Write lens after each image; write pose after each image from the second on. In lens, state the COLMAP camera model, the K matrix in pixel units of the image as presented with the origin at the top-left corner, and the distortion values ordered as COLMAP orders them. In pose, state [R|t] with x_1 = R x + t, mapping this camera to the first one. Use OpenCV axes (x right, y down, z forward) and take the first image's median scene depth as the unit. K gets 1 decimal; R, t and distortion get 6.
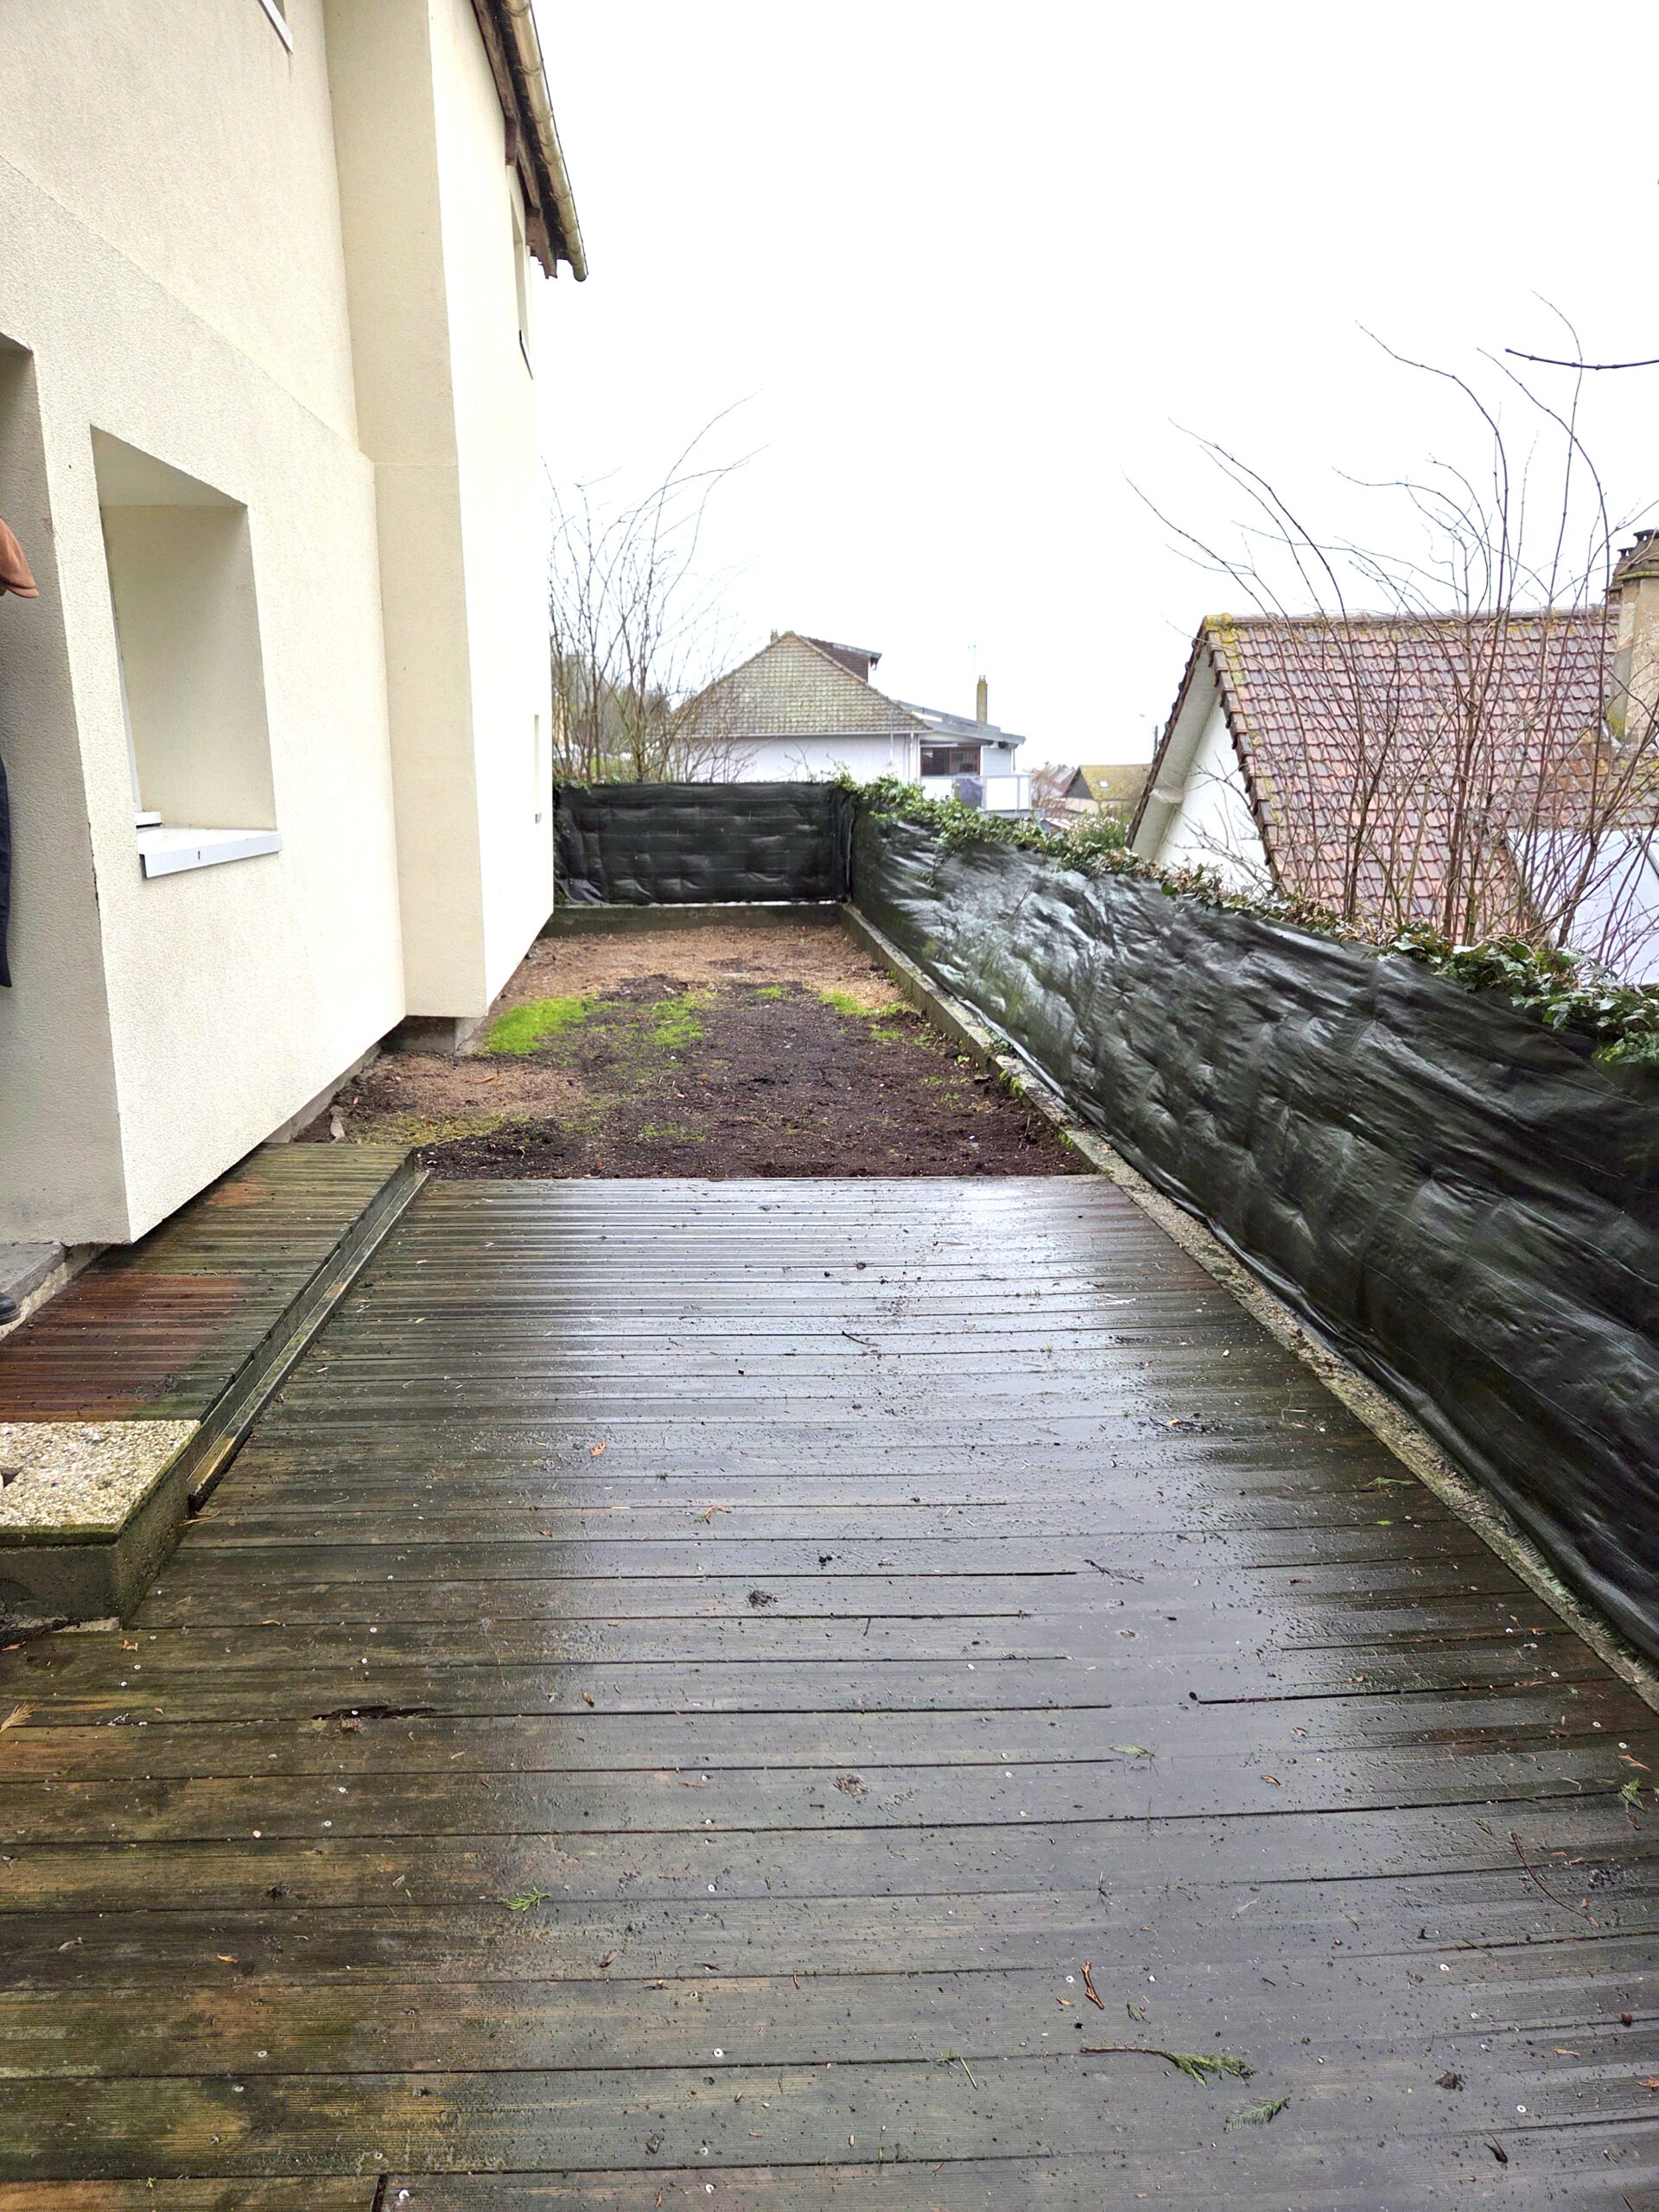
lens RADIAL K [[1438.4, 0, 828.9], [0, 1438.4, 1054.5], [0, 0, 1]] dist [0.077252, -0.059402]
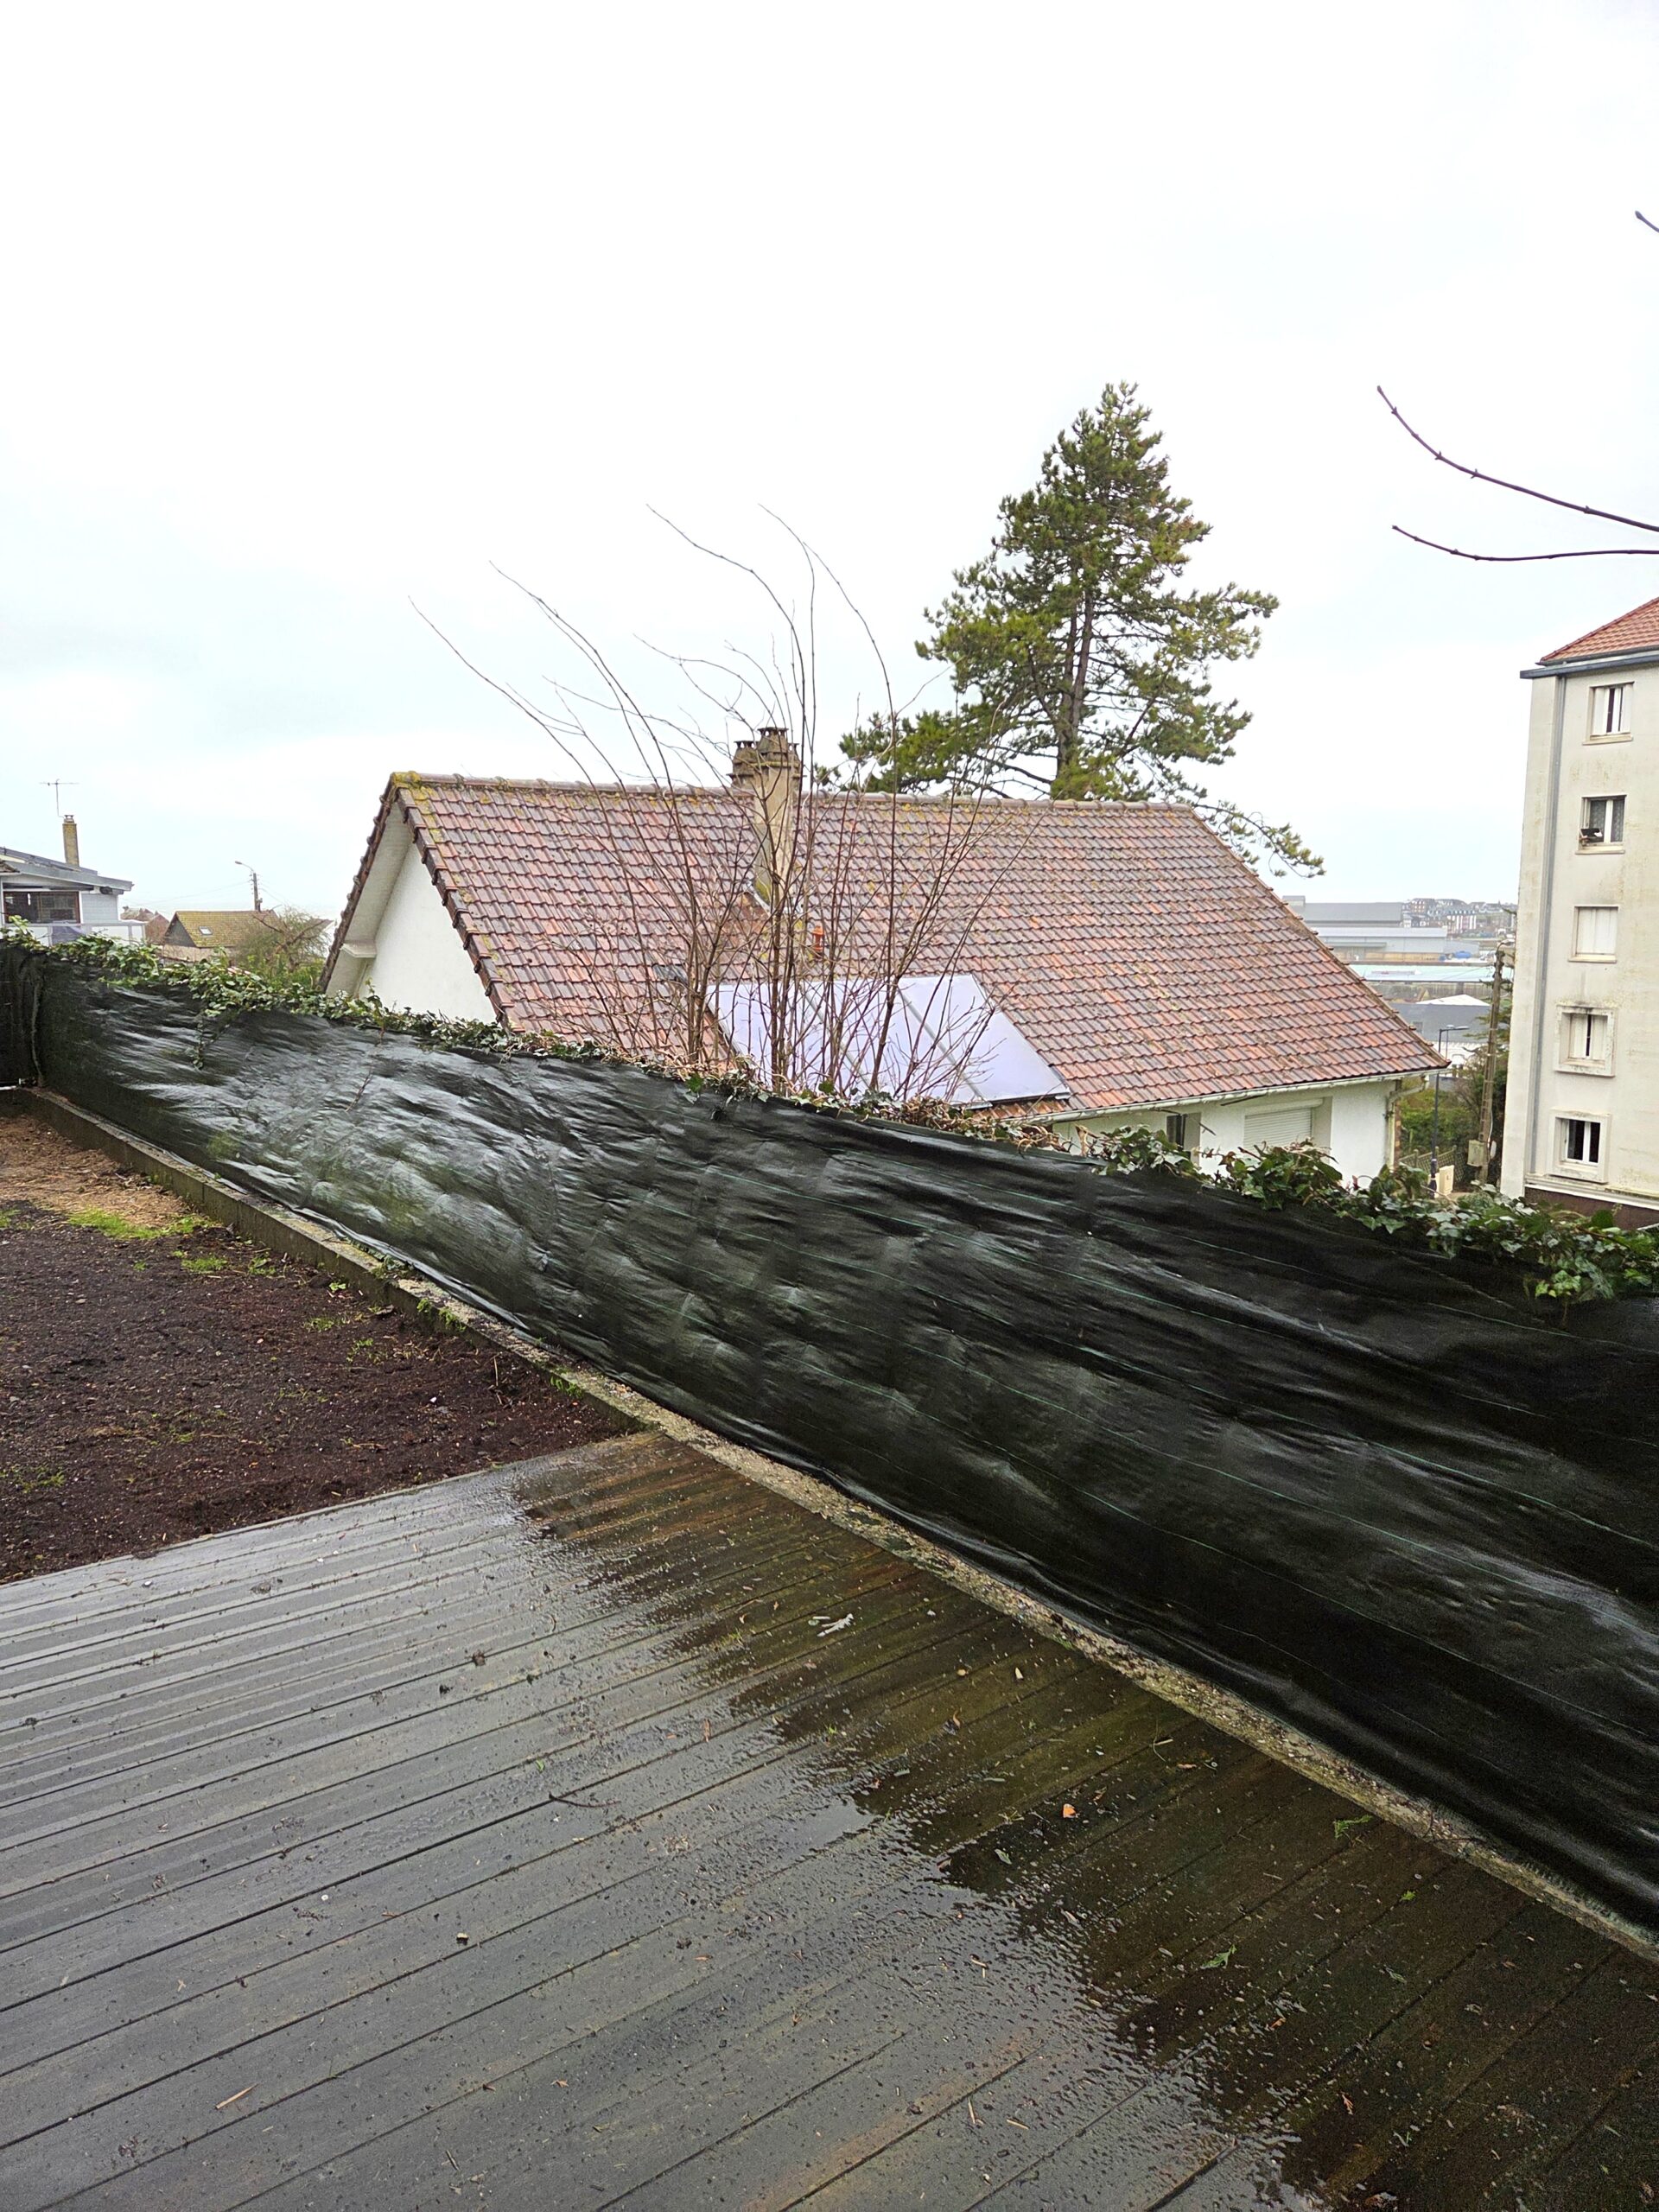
lens RADIAL K [[1438.4, 0, 828.9], [0, 1438.4, 1054.5], [0, 0, 1]] dist [0.077252, -0.059402]
pose [[0.844885, -0.047106, 0.532871, -0.154033], [0.101391, 0.992161, -0.073051, -0.058267], [-0.525252, 0.115748, 0.843038, 0.218158]]
